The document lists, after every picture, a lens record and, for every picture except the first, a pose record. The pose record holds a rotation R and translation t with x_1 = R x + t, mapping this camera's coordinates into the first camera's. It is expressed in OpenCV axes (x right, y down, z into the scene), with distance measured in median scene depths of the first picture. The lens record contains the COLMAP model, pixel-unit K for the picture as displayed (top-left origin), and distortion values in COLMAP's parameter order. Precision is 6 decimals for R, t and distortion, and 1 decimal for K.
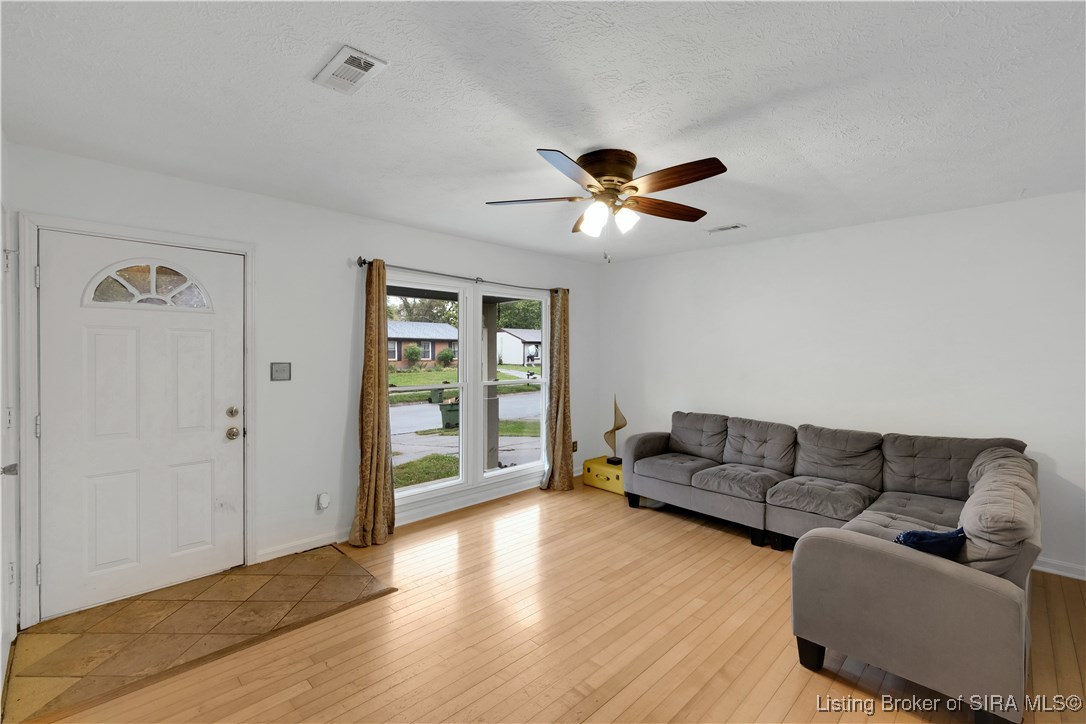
lens RADIAL K [[478.4, 0, 548.8], [0, 478.4, 358.9], [0, 0, 1]] dist [-0.000814, 0.000257]
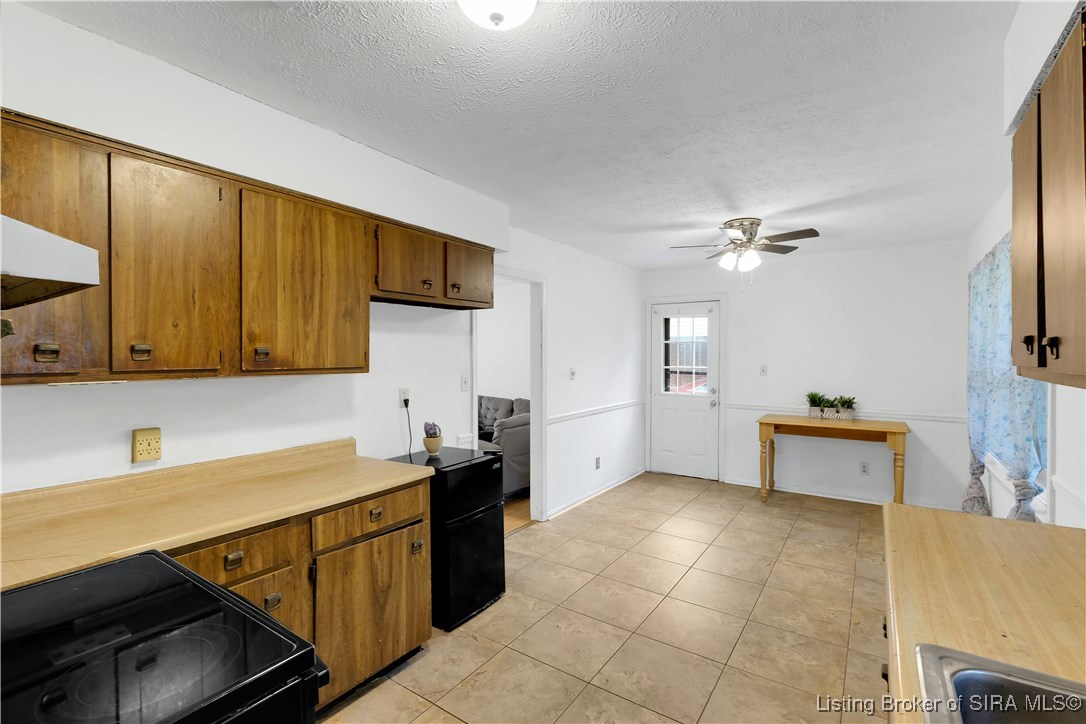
lens RADIAL K [[478.4, 0, 557.1], [0, 478.4, 364.7], [0, 0, 1]] dist [-0.000814, 0.000257]
pose [[0.982042, -0.007186, 0.188526, 0.317889], [0.006835, 0.999973, 0.002510, 0.011857], [-0.188539, -0.001176, 0.982065, -0.631737]]
